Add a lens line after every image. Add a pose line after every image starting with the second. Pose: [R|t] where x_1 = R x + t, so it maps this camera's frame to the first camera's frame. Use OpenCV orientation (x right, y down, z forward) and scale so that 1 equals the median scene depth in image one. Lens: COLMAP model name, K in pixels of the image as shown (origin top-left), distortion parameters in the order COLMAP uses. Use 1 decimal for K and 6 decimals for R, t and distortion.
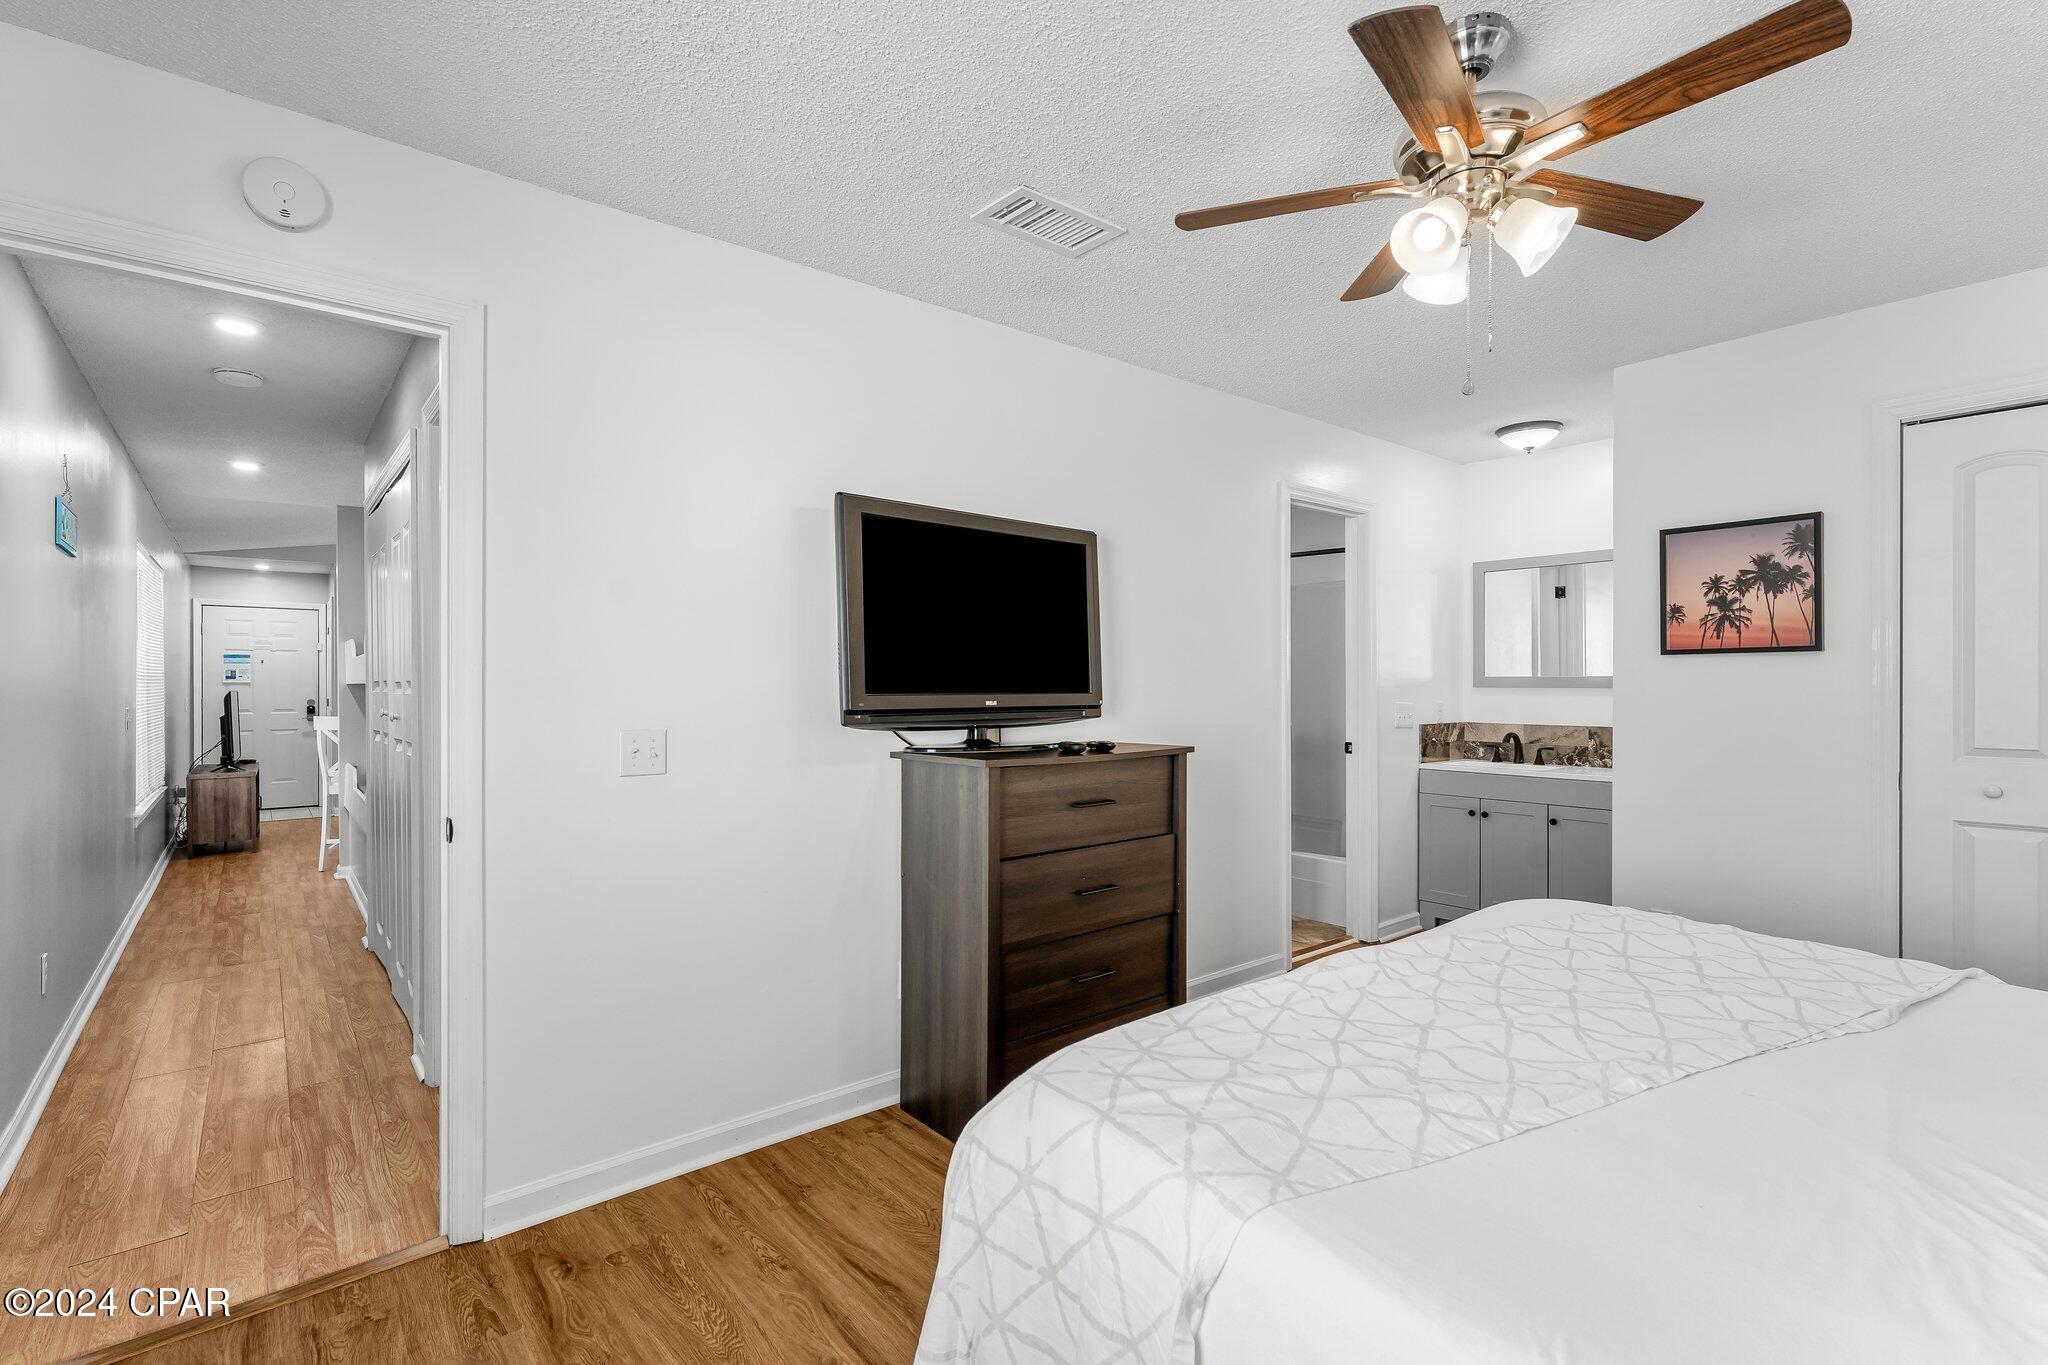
lens RADIAL K [[892.8, 0, 981.2], [0, 892.8, 691.6], [0, 0, 1]] dist [0.005933, -0.000465]
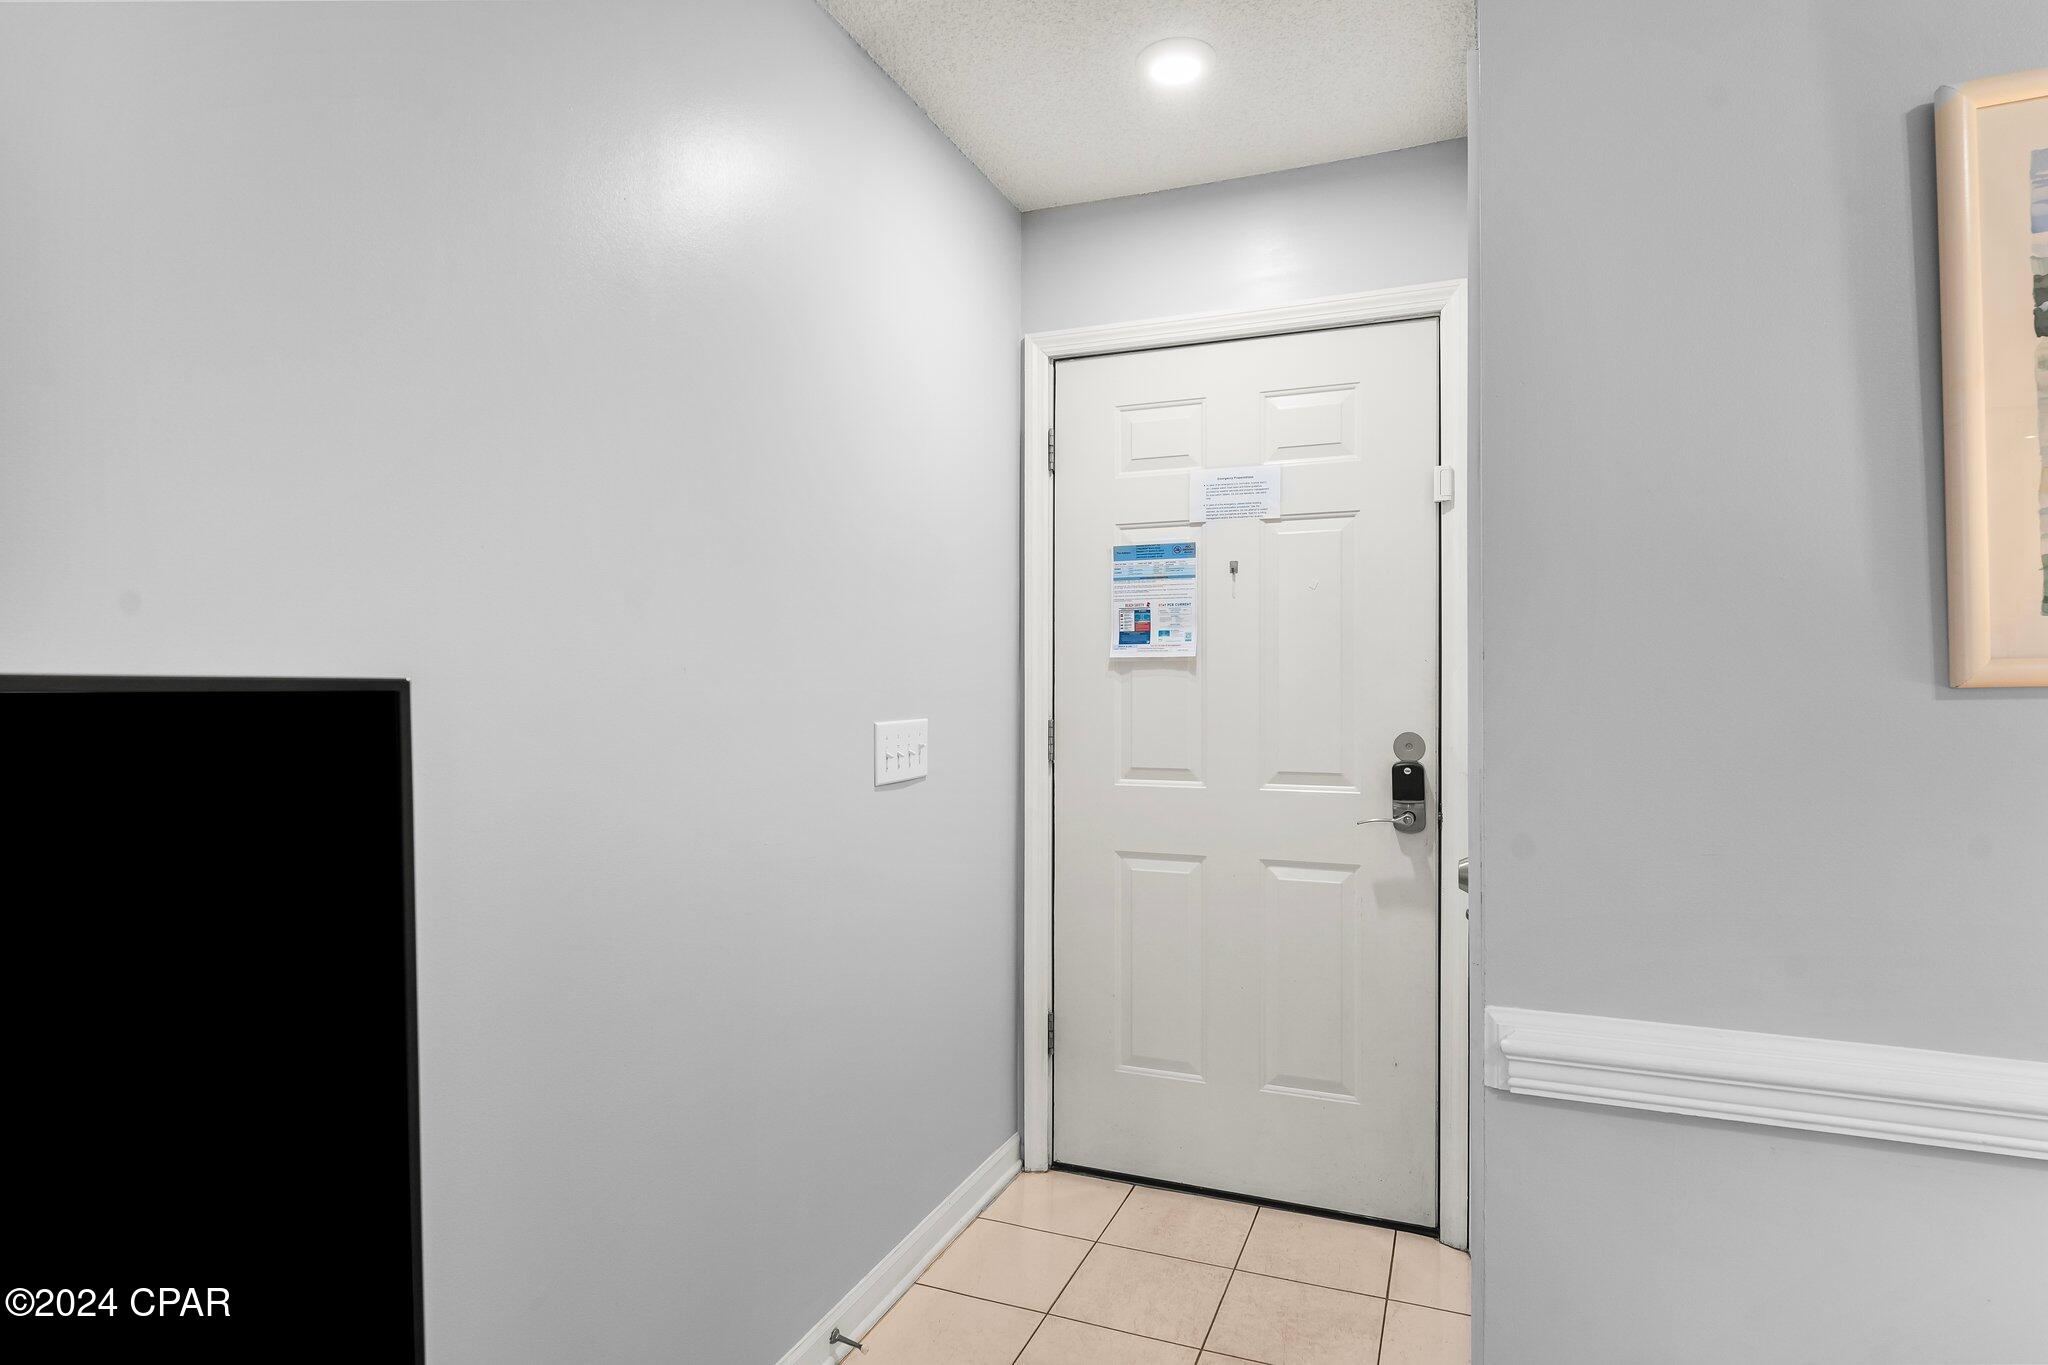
lens RADIAL K [[1077.4, 0, 1023.1], [0, 1077.4, 682.3], [0, 0, 1]] dist [-0.000222, -0.000004]
pose [[0.480327, 0.002572, -0.877086, -0.587533], [-0.002978, 0.999995, 0.001302, -0.003603], [0.877084, 0.001987, 0.480332, 0.825010]]
